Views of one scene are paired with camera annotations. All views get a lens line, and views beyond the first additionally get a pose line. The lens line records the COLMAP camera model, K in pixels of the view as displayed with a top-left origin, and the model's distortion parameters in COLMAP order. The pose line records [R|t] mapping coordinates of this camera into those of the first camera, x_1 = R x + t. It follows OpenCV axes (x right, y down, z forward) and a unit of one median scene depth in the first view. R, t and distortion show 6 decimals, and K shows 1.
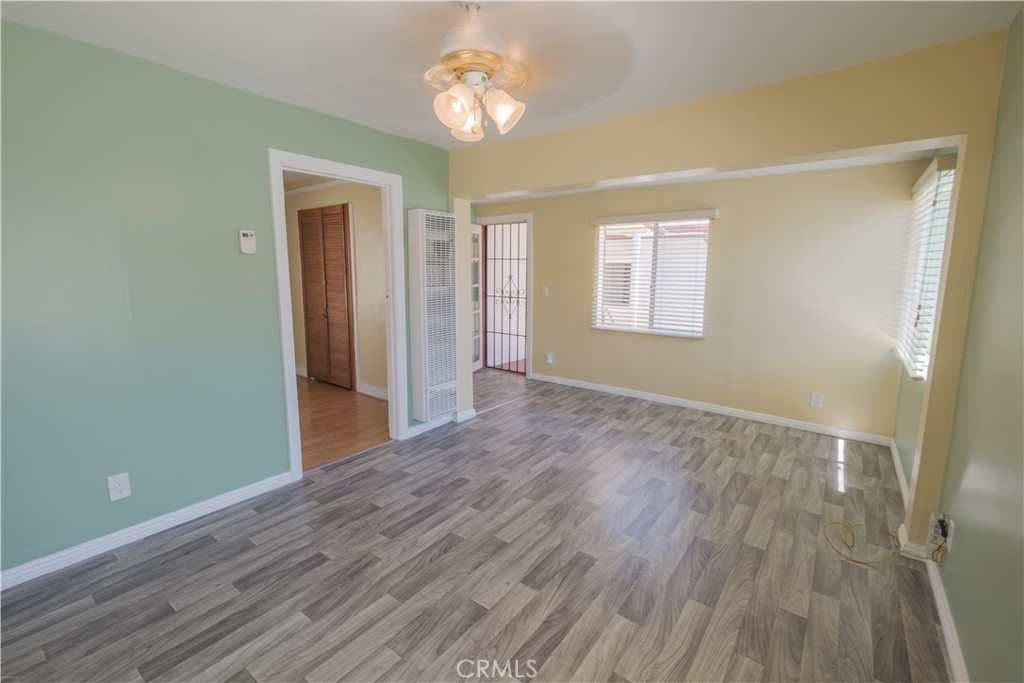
lens RADIAL K [[448.8, 0, 506.5], [0, 448.8, 335.7], [0, 0, 1]] dist [-0.000640, 0.000190]
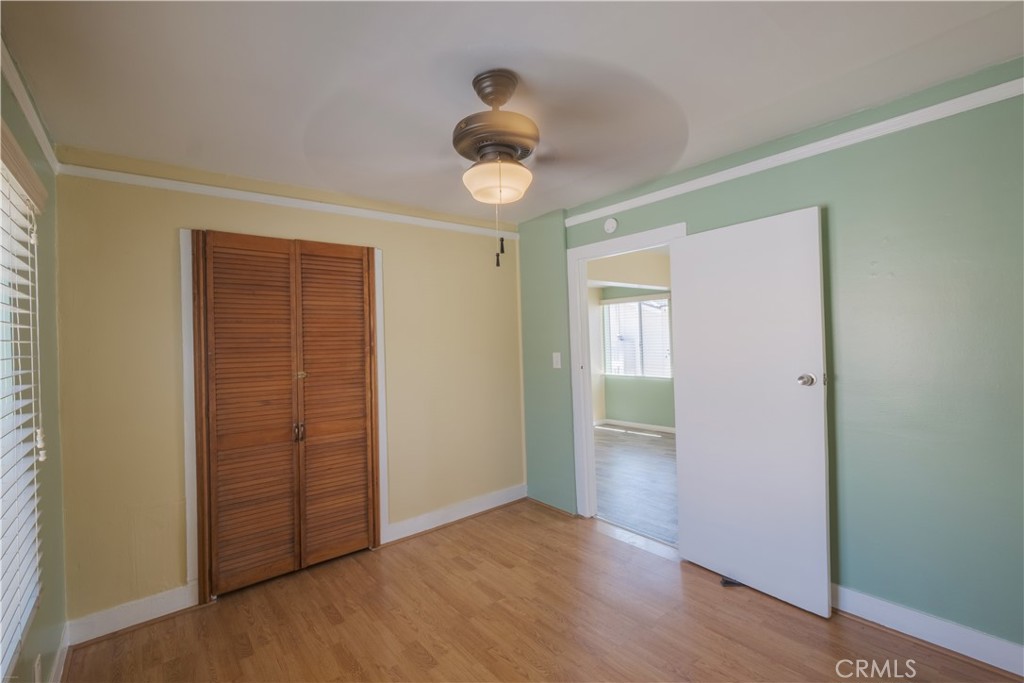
lens RADIAL K [[448.8, 0, 506.5], [0, 448.8, 335.7], [0, 0, 1]] dist [-0.000640, 0.000190]
pose [[0.232755, -0.002402, 0.972532, -0.890143], [0.175650, 0.983656, -0.039609, -0.101990], [-0.956542, 0.180044, 0.229373, 0.644411]]
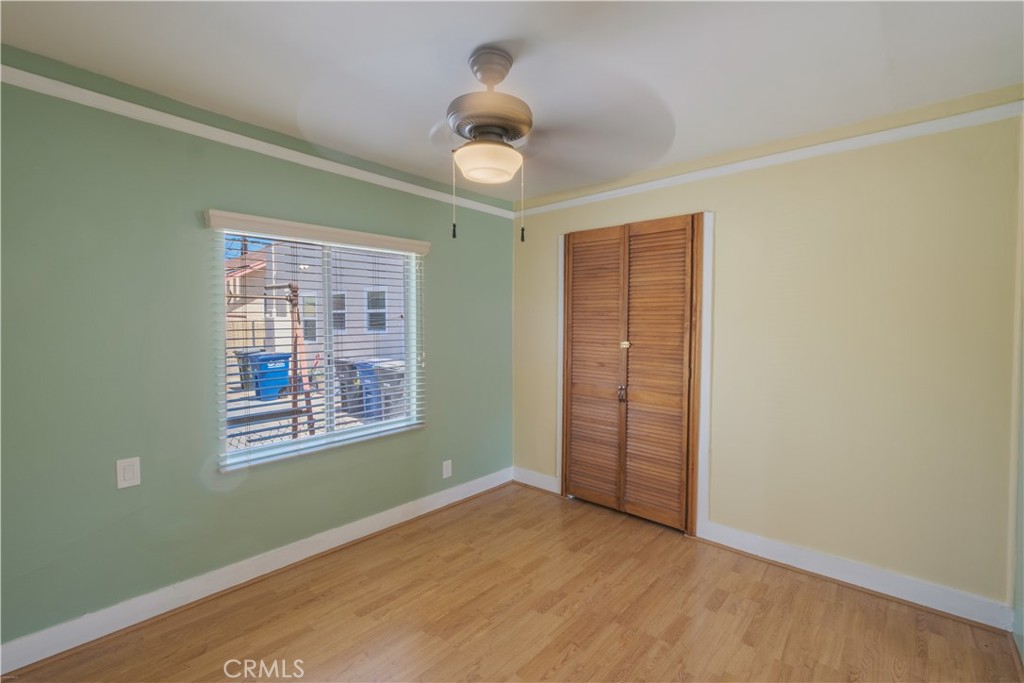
lens RADIAL K [[448.8, 0, 506.5], [0, 448.8, 335.7], [0, 0, 1]] dist [-0.000640, 0.000190]
pose [[0.997892, 0.001809, -0.064869, -0.537429], [-0.009383, 0.993128, -0.116656, -0.059150], [0.064212, 0.117019, 0.991052, 0.391591]]
